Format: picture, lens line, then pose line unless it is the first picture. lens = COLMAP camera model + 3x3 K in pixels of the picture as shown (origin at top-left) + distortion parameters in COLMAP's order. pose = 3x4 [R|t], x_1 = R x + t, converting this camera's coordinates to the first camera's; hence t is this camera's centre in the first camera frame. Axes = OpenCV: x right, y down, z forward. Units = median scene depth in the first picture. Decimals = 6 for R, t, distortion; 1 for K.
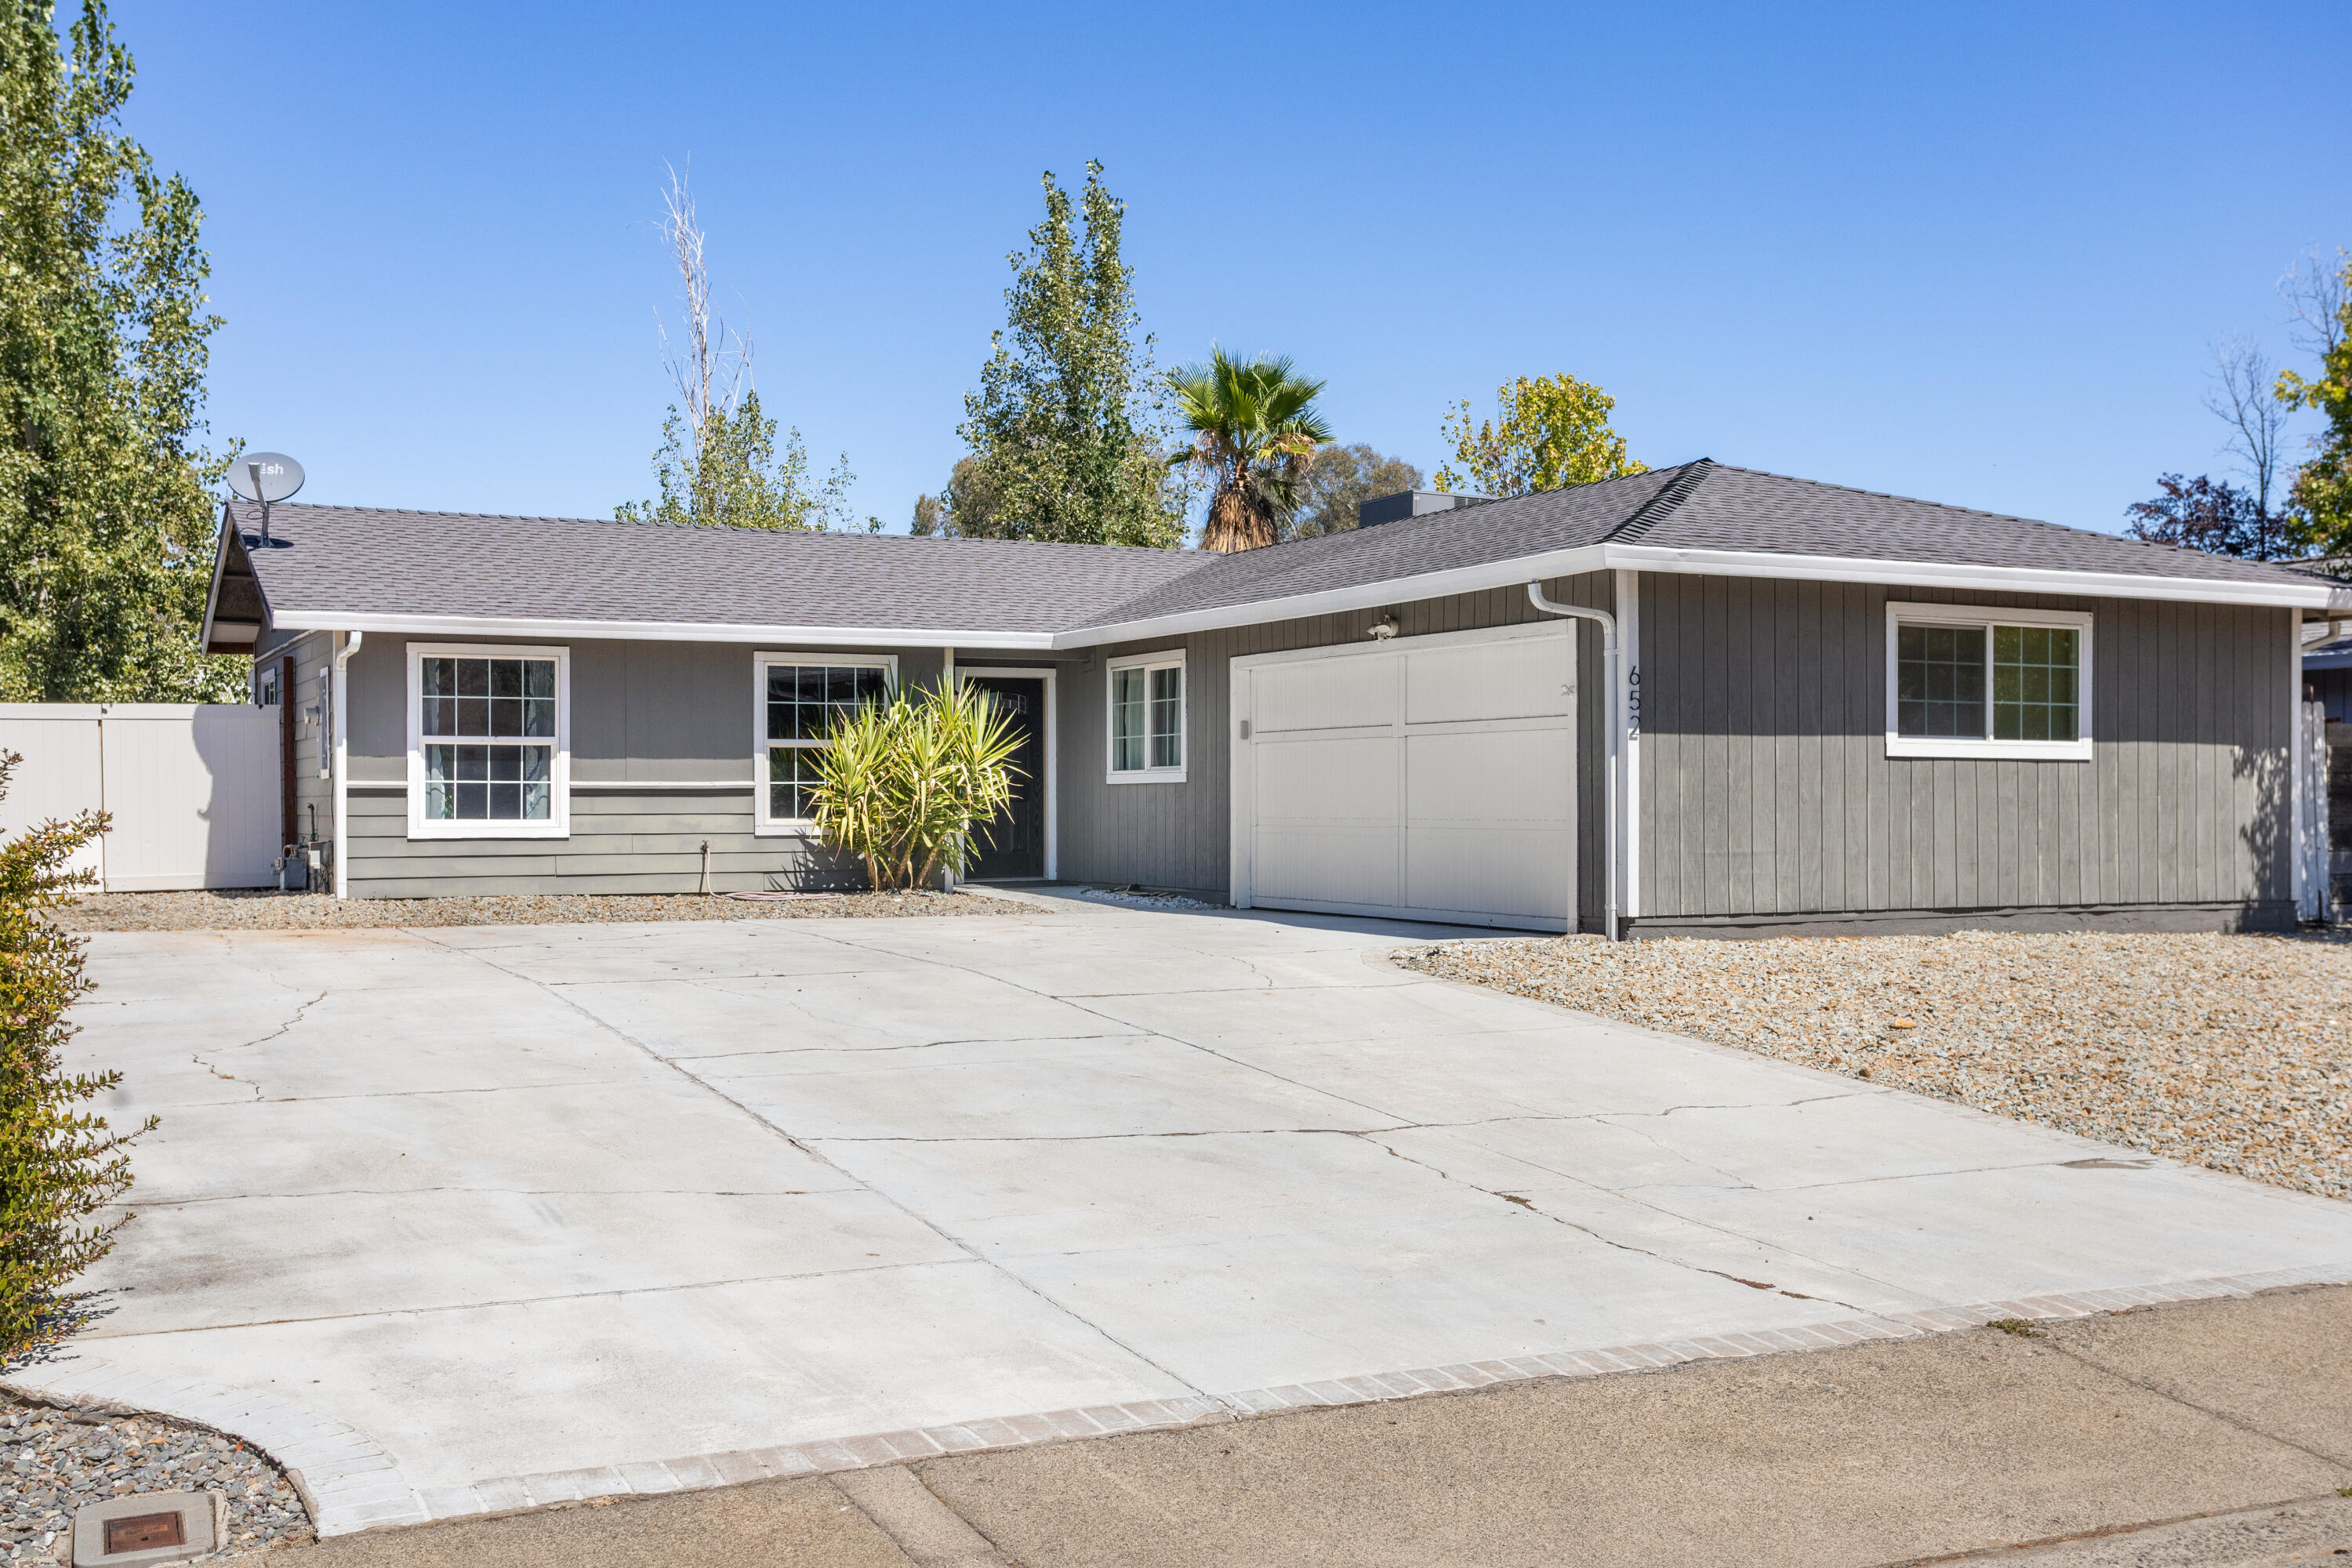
lens RADIAL K [[2394.6, 0, 1179.0], [0, 2394.6, 791.4], [0, 0, 1]] dist [0.009132, 0.000000]
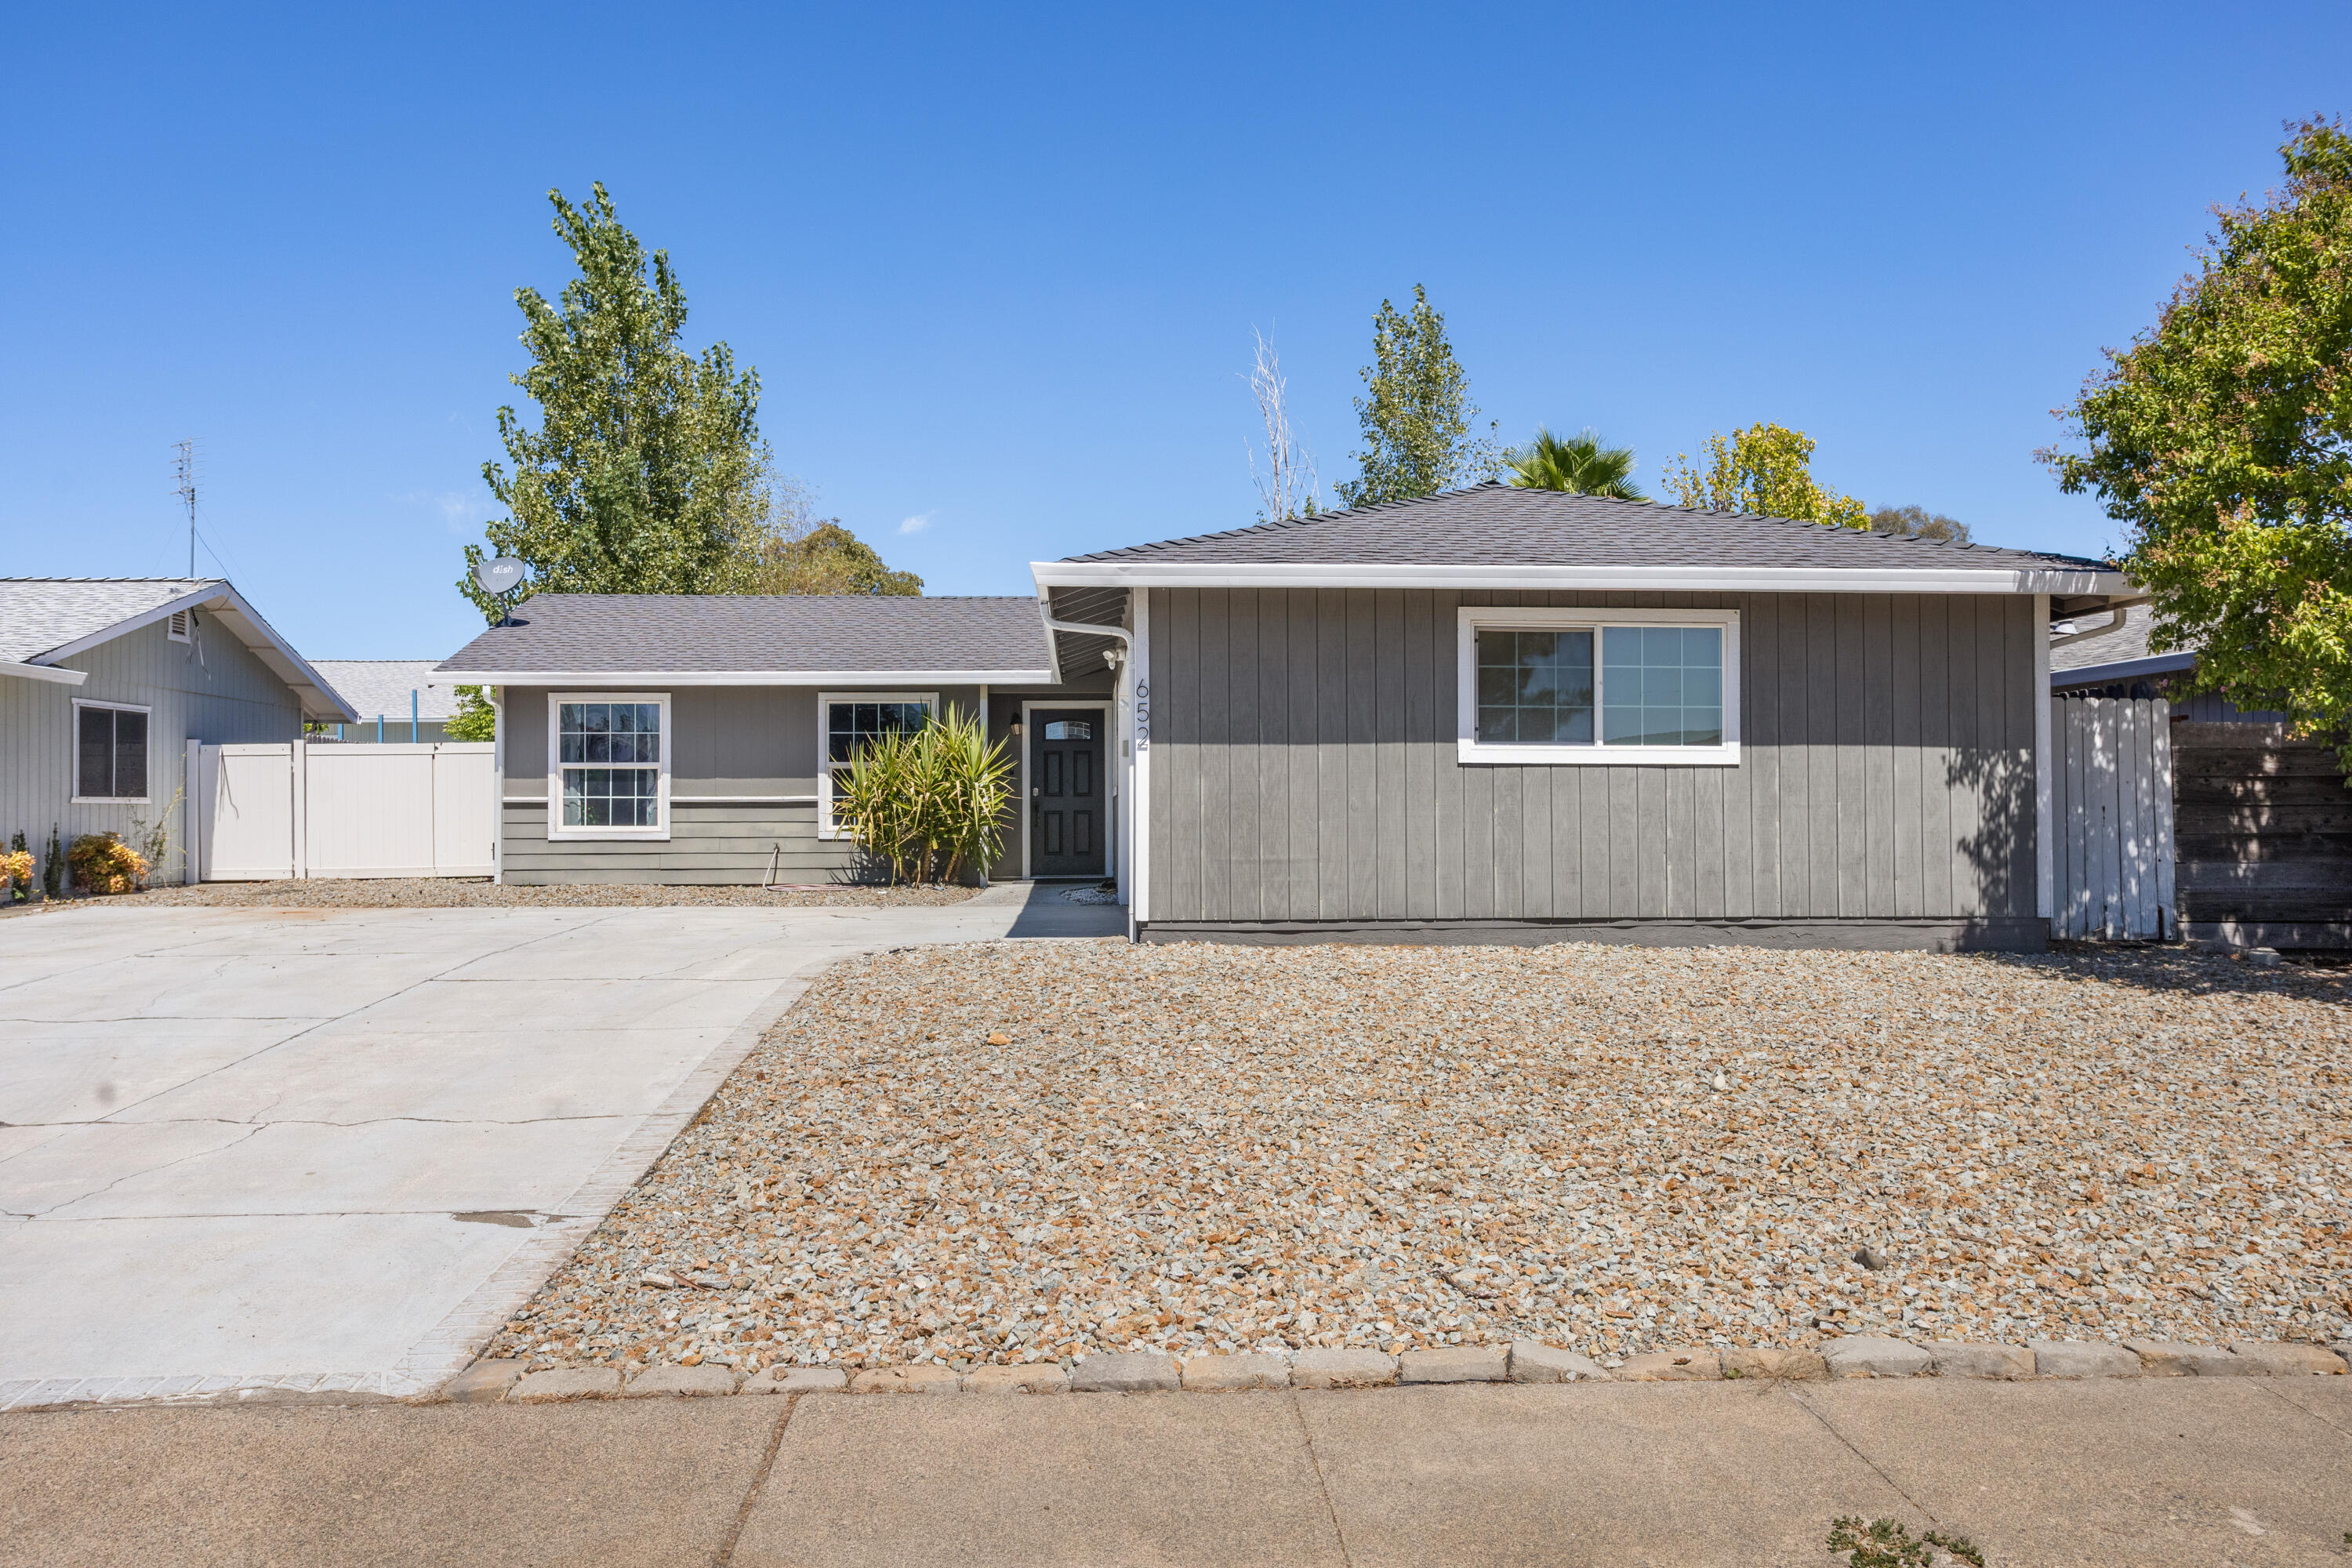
lens RADIAL K [[1796.7, 0, 1175.7], [0, 1796.7, 779.8], [0, 0, 1]] dist [-0.005710, -0.000572]
pose [[0.914432, -0.008866, -0.404643, 0.451419], [0.002875, 0.999877, -0.015411, 0.002955], [0.404730, 0.012929, 0.914345, 0.256266]]
